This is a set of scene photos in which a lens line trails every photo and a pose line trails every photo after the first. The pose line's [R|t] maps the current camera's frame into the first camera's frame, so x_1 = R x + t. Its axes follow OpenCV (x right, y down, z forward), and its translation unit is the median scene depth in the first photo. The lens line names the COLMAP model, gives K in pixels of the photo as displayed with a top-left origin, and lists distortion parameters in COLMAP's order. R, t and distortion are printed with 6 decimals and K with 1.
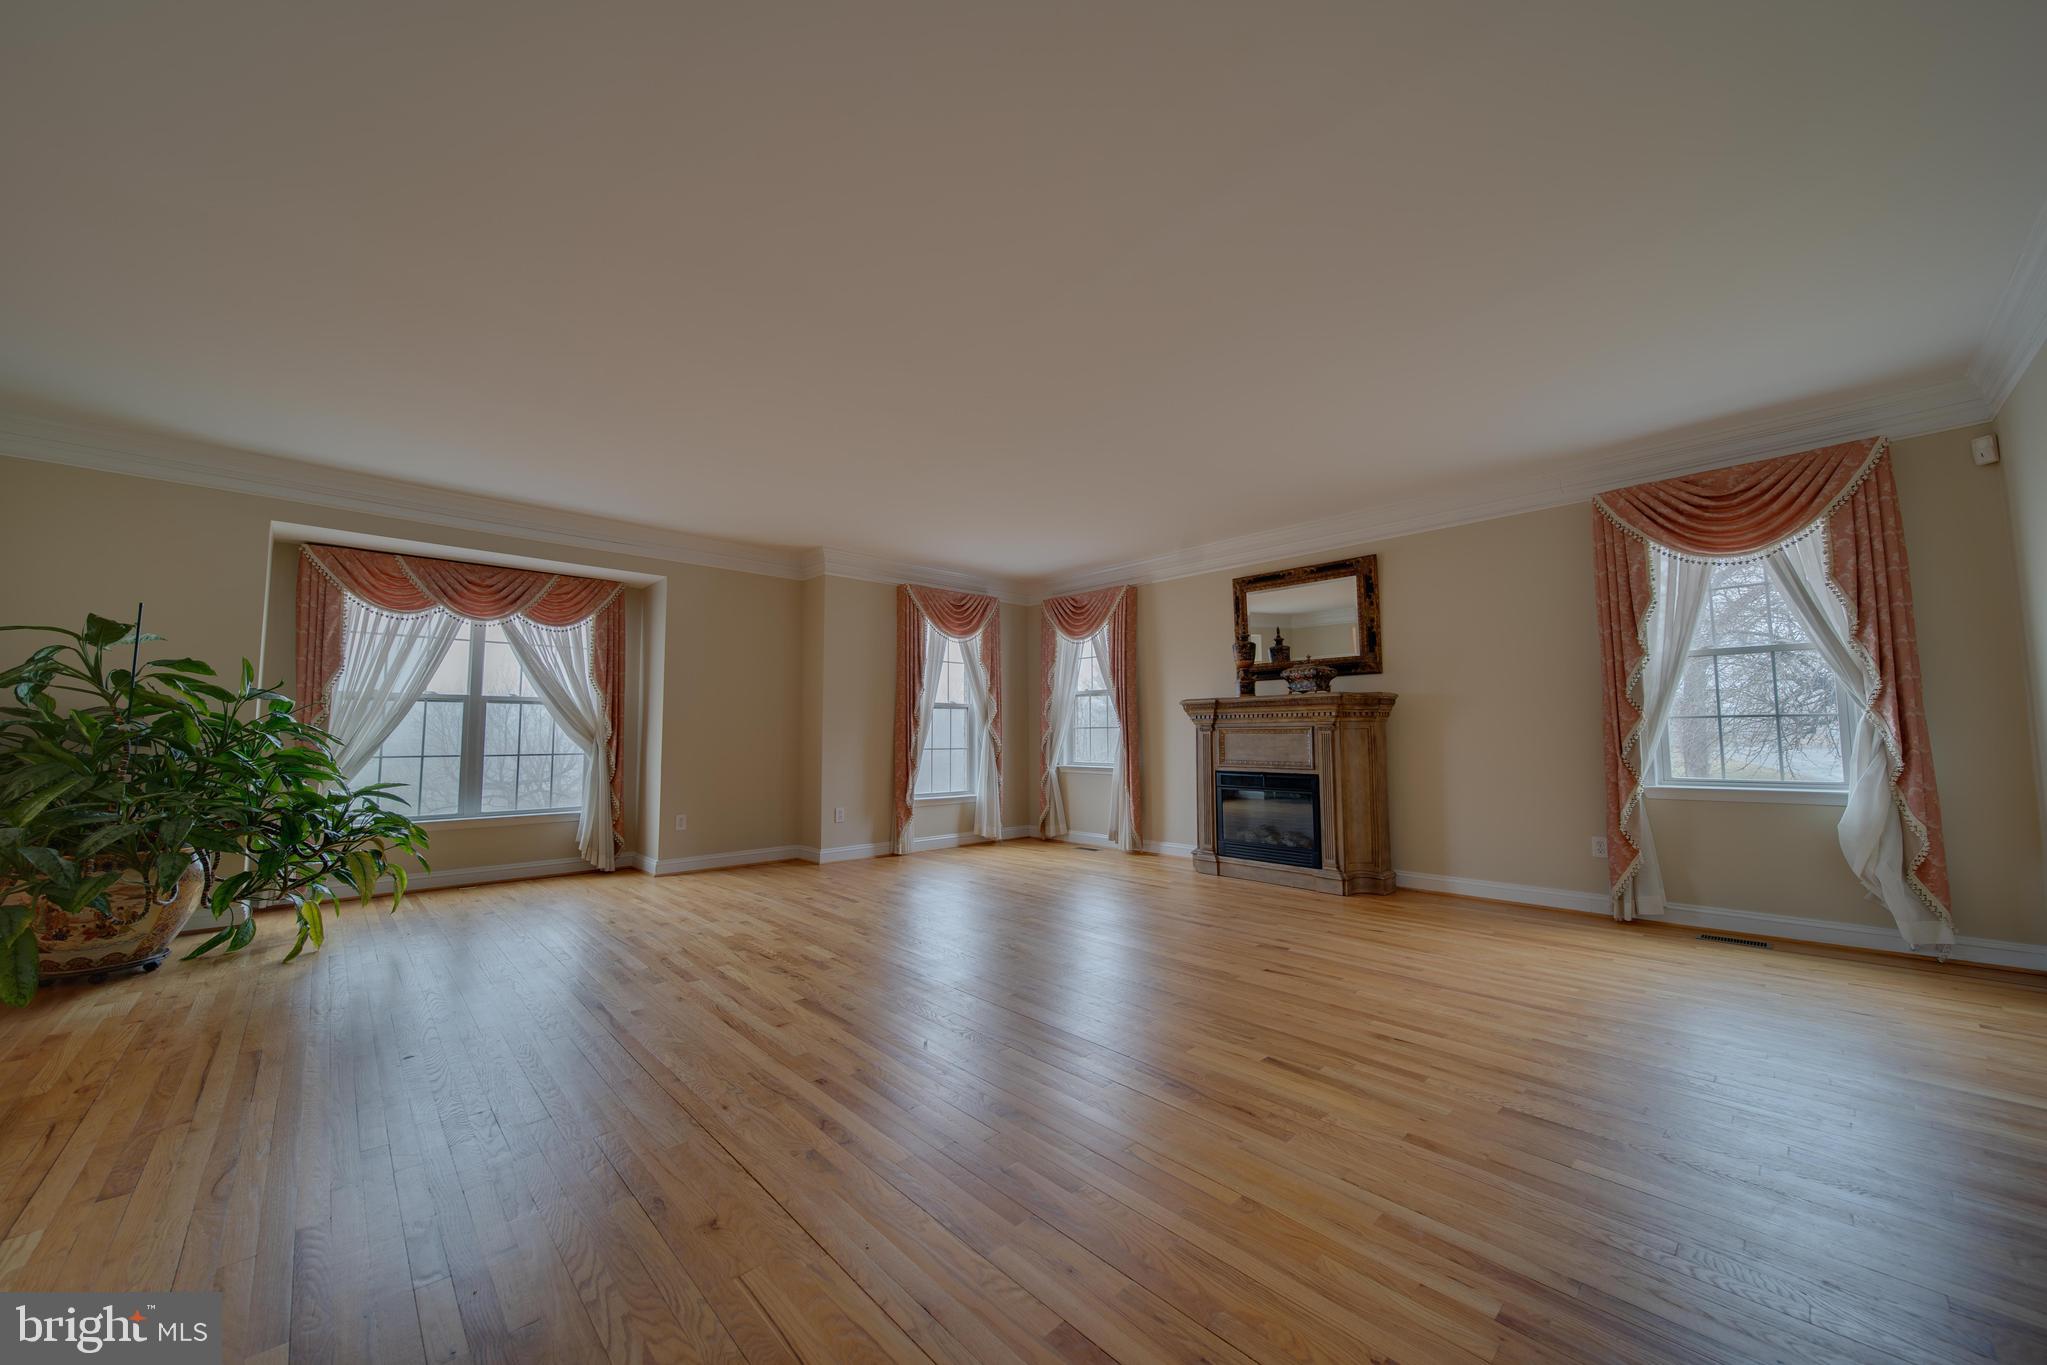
lens RADIAL K [[732.8, 0, 1032.5], [0, 732.8, 677.9], [0, 0, 1]] dist [0.001200, -0.001290]
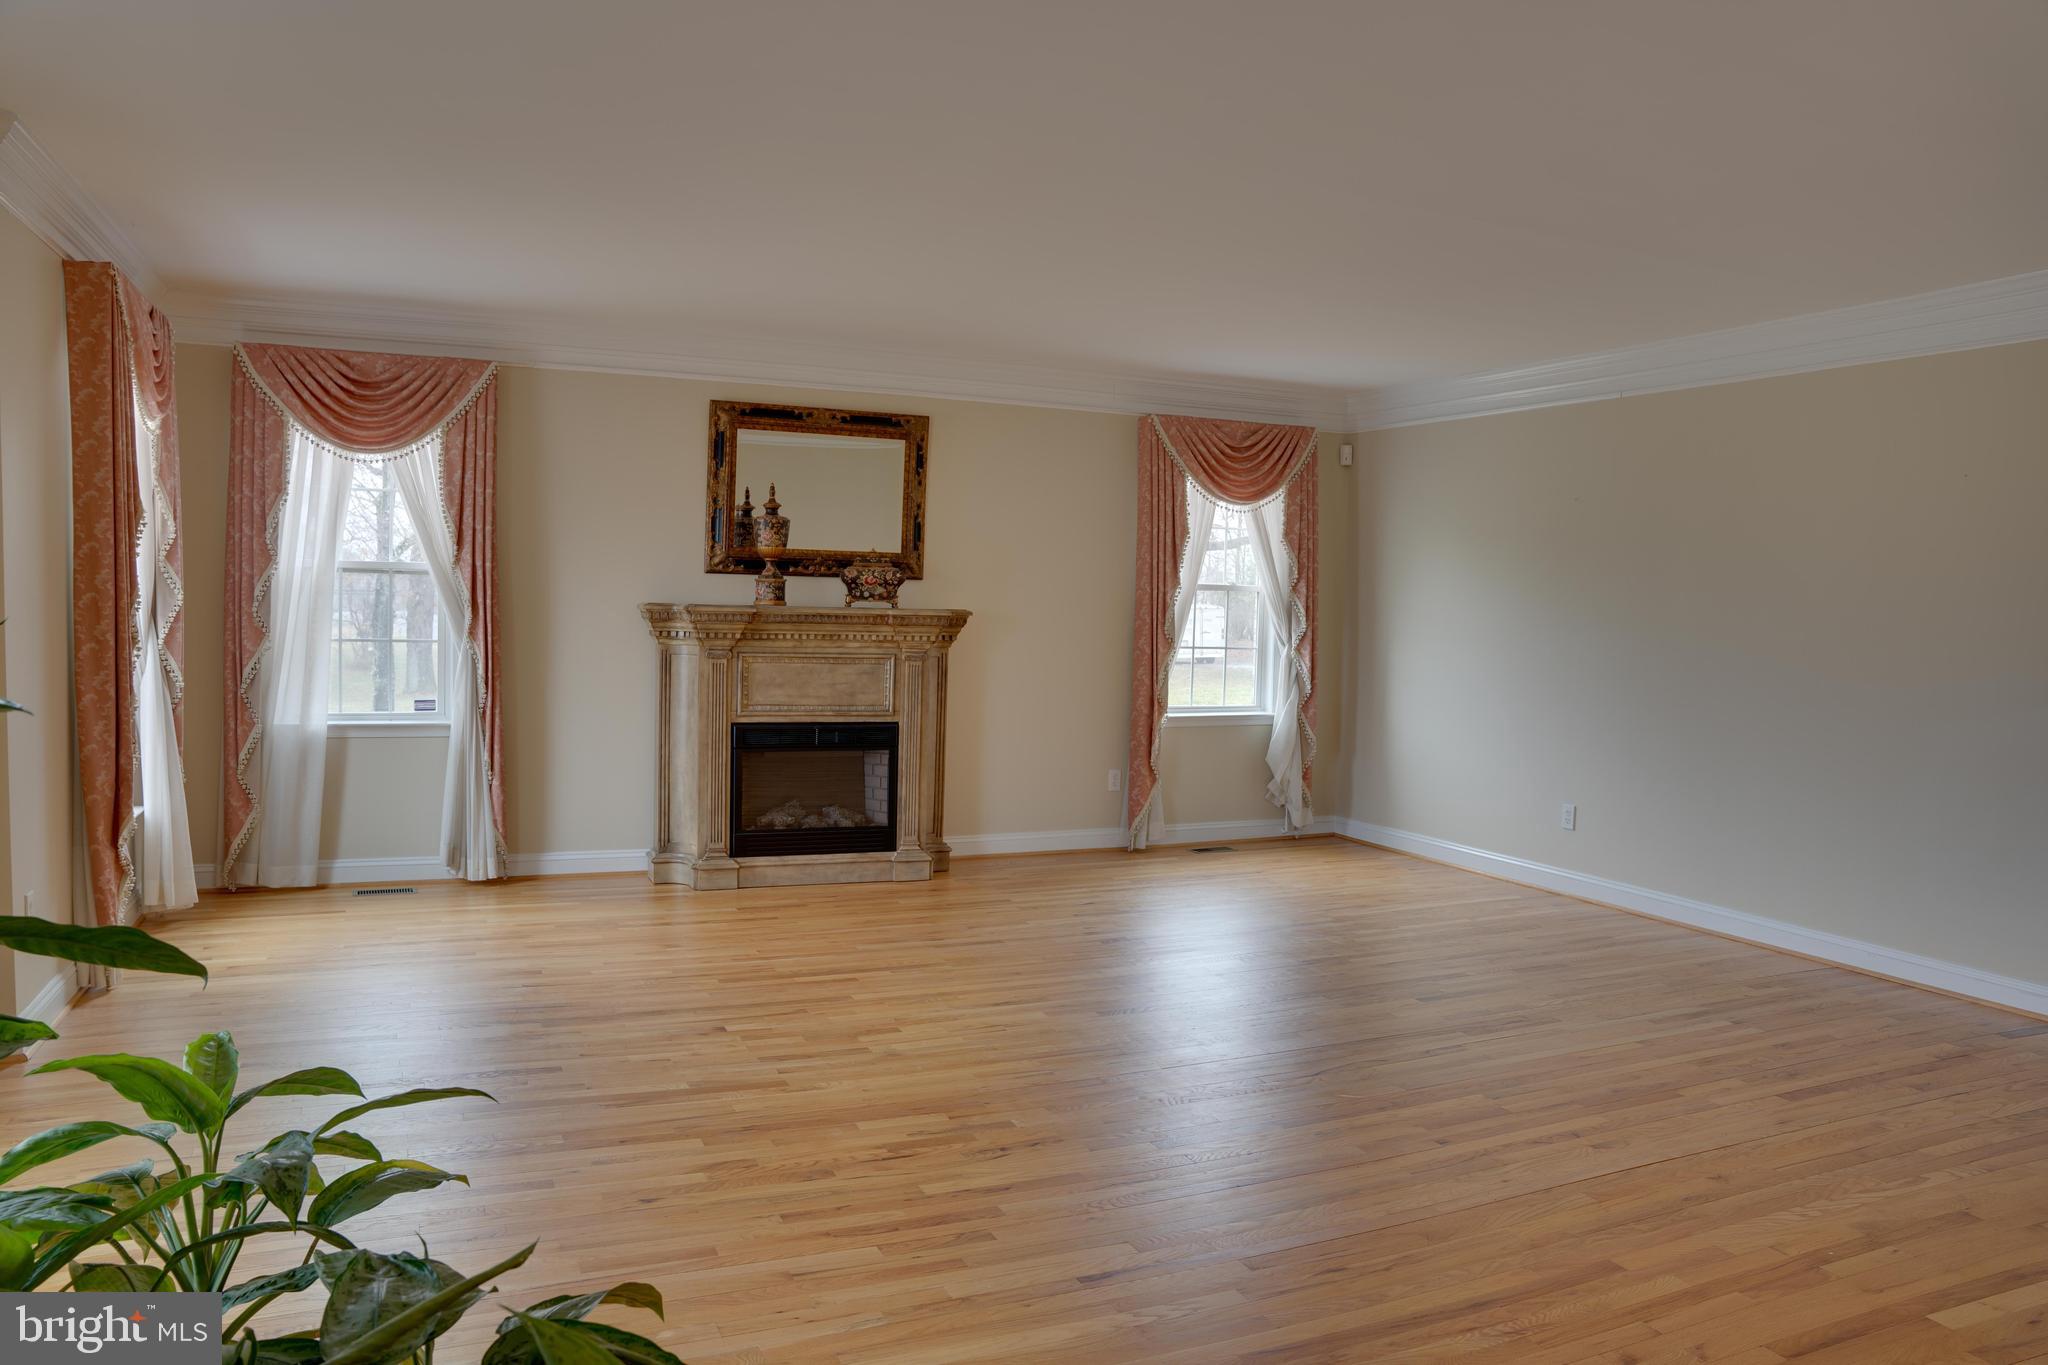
lens RADIAL K [[1424.7, 0, 1005.7], [0, 1424.7, 671.0], [0, 0, 1]] dist [-0.113344, 0.018039]
pose [[0.337652, -0.032370, 0.940714, -1.077444], [-0.101204, 0.992367, 0.070473, -0.031540], [-0.935815, -0.118999, 0.331798, 0.548519]]
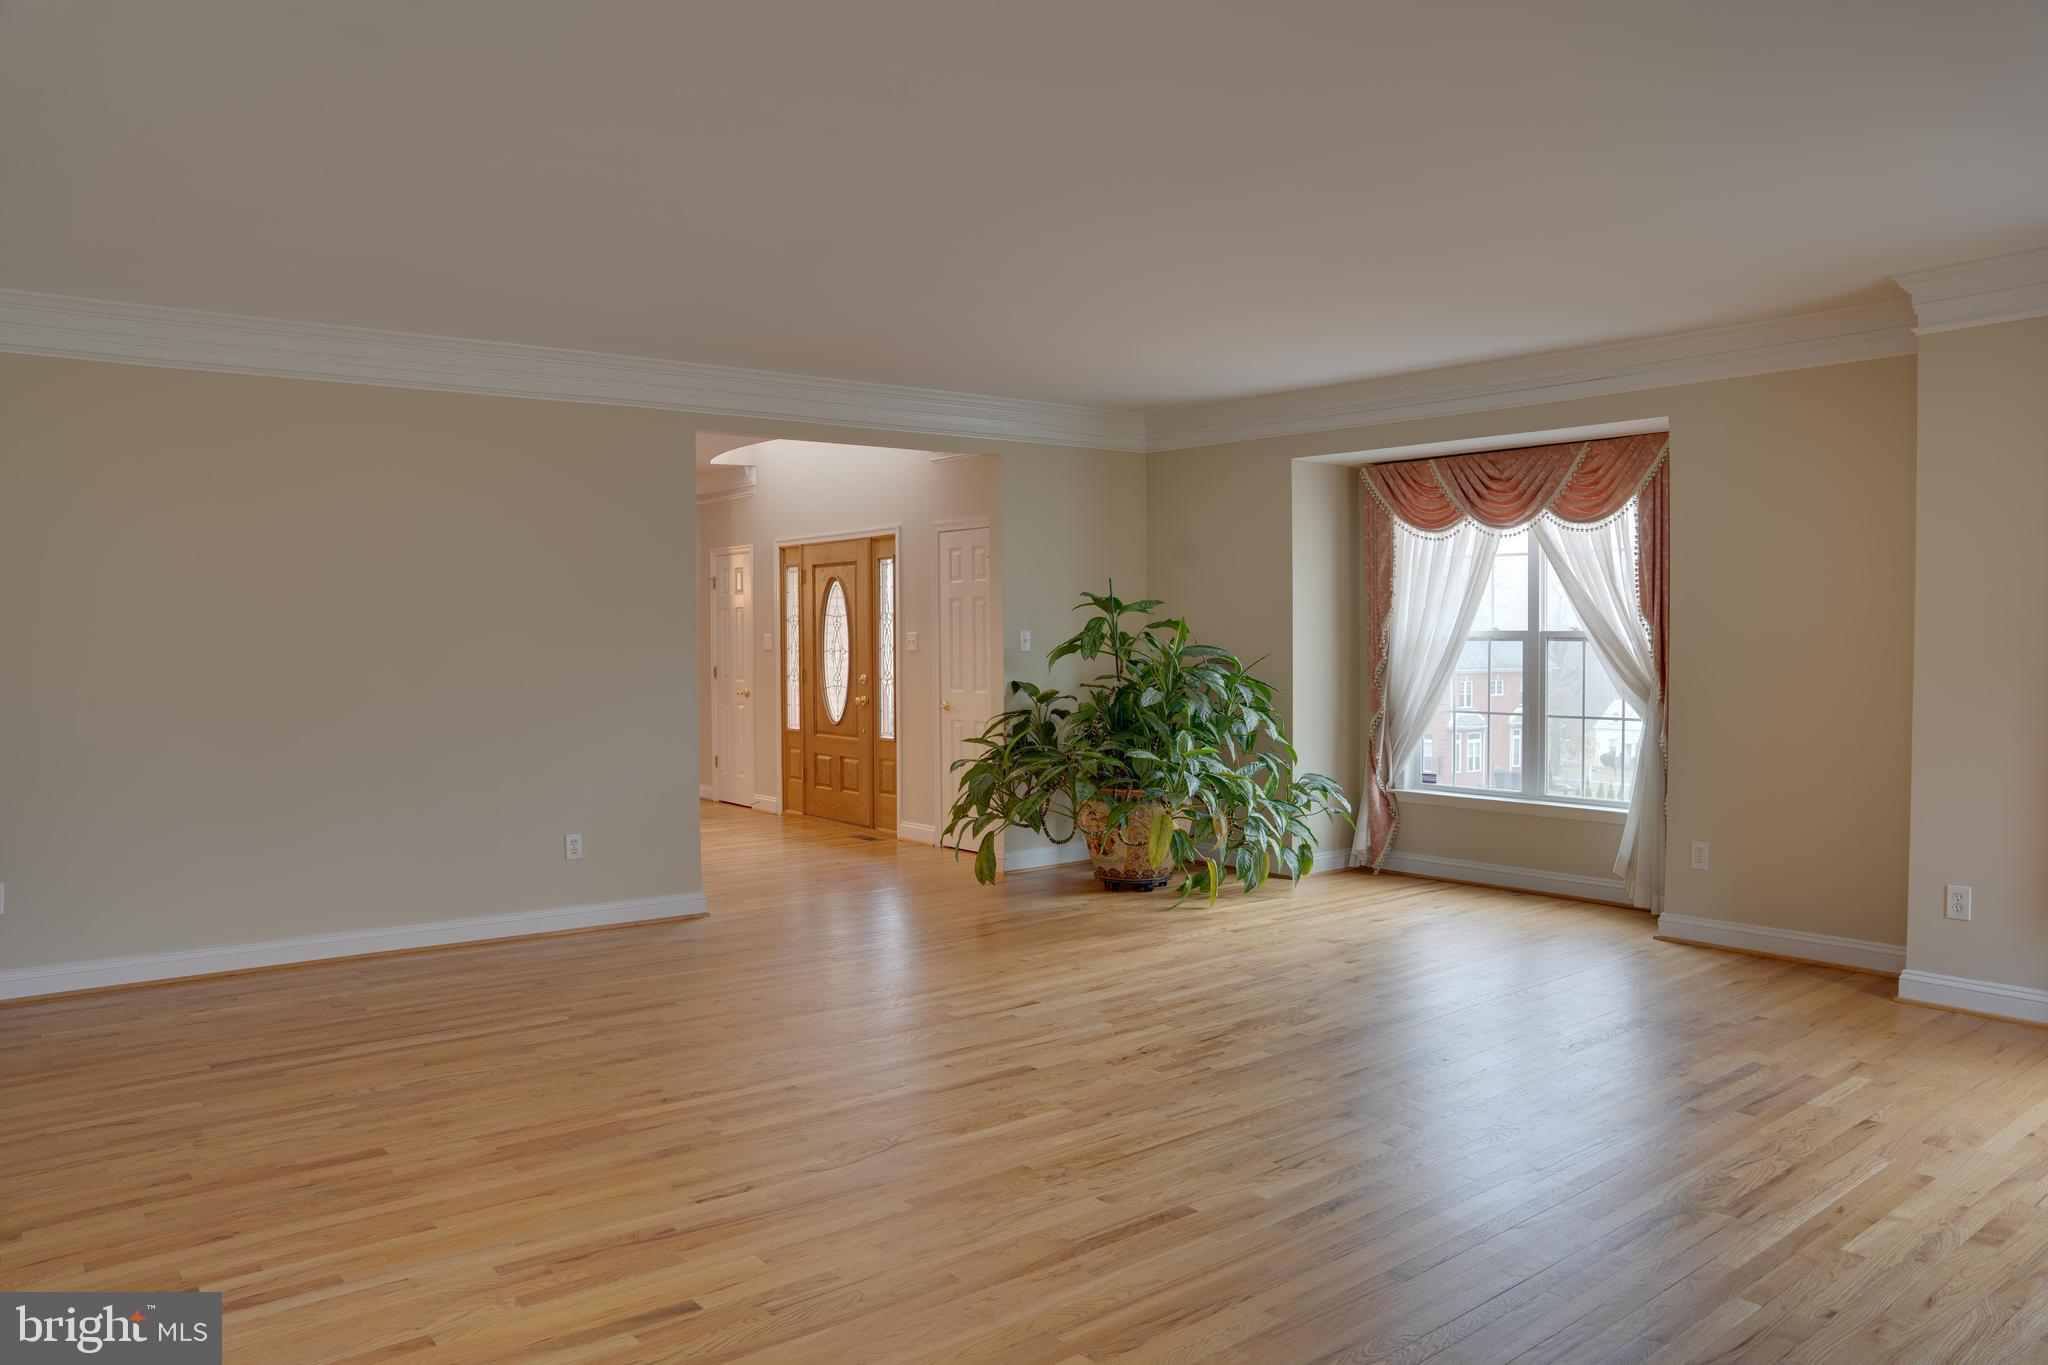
lens RADIAL K [[1424.7, 0, 1027.2], [0, 1424.7, 664.6], [0, 0, 1]] dist [-0.113344, 0.018039]
pose [[-0.078022, 0.026574, -0.996597, 0.849872], [0.083333, 0.996320, 0.020043, -0.016518], [0.993463, -0.081486, -0.079949, 0.825188]]
